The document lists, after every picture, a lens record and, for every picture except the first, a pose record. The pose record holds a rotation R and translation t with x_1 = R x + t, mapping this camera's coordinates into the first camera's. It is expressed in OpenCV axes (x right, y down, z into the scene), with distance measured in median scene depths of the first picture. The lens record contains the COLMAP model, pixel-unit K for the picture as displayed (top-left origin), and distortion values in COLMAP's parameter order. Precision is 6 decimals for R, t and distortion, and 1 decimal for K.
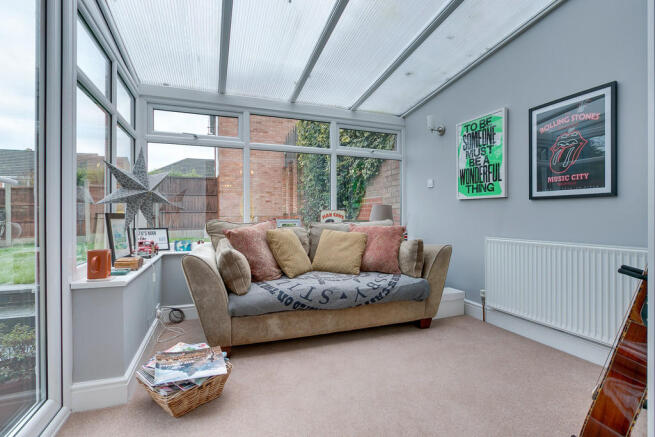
lens RADIAL K [[319.3, 0, 327.5], [0, 319.3, 218.5], [0, 0, 1]] dist [-0.003569, -0.000676]
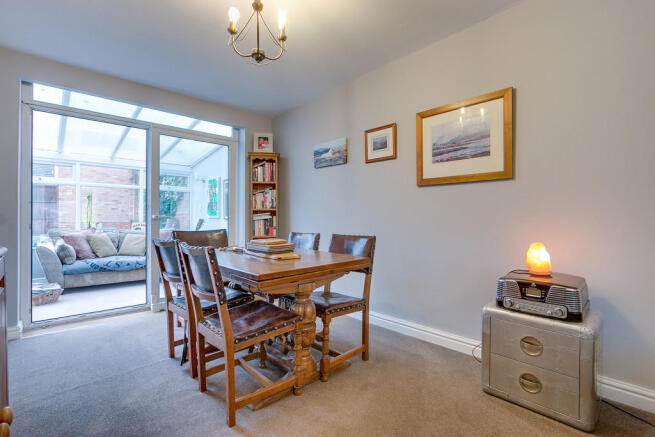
lens RADIAL K [[319.3, 0, 327.5], [0, 319.3, 218.5], [0, 0, 1]] dist [-0.003569, -0.000676]
pose [[0.930897, 0.003816, 0.365263, 0.502003], [0.000708, 0.999925, -0.012252, -0.038618], [-0.365282, 0.011664, 0.930824, -1.458512]]
